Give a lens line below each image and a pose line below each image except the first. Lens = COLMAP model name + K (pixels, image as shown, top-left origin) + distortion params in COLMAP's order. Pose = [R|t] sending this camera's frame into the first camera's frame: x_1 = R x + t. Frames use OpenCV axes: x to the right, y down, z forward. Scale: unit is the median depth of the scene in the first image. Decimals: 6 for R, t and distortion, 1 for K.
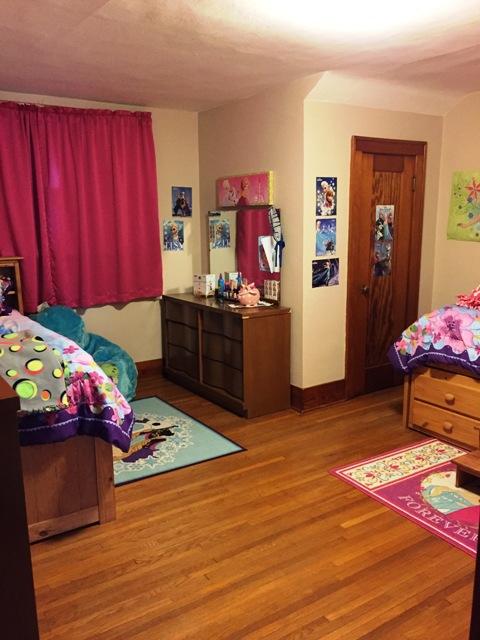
lens RADIAL K [[552.6, 0, 240.0], [0, 552.6, 320.0], [0, 0, 1]] dist [0.094961, -0.113991]
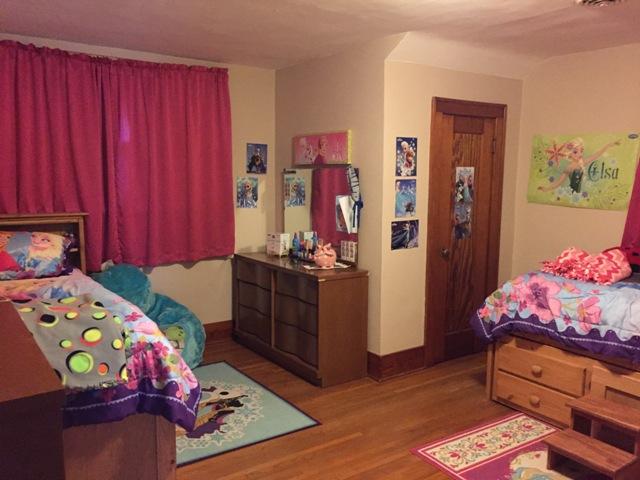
lens RADIAL K [[552.6, 0, 326.6], [0, 552.6, 240.5], [0, 0, 1]] dist [0.094961, -0.113991]
pose [[0.999429, 0.017196, 0.029077, -0.010050], [-0.015286, 0.997787, -0.064708, -0.010639], [-0.030125, 0.064226, 0.997481, 0.042757]]
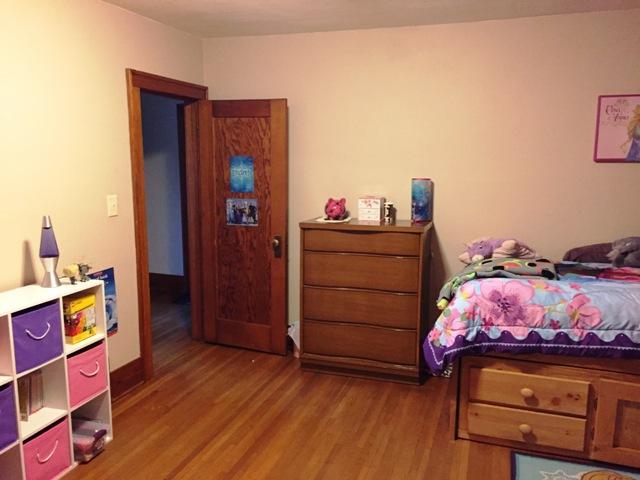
lens RADIAL K [[552.6, 0, 326.6], [0, 552.6, 240.5], [0, 0, 1]] dist [0.094961, -0.113991]
pose [[0.782380, -0.084000, 0.617110, -0.294960], [0.107879, 0.994163, -0.001446, -0.099642], [-0.613387, 0.067705, 0.786875, 0.410477]]
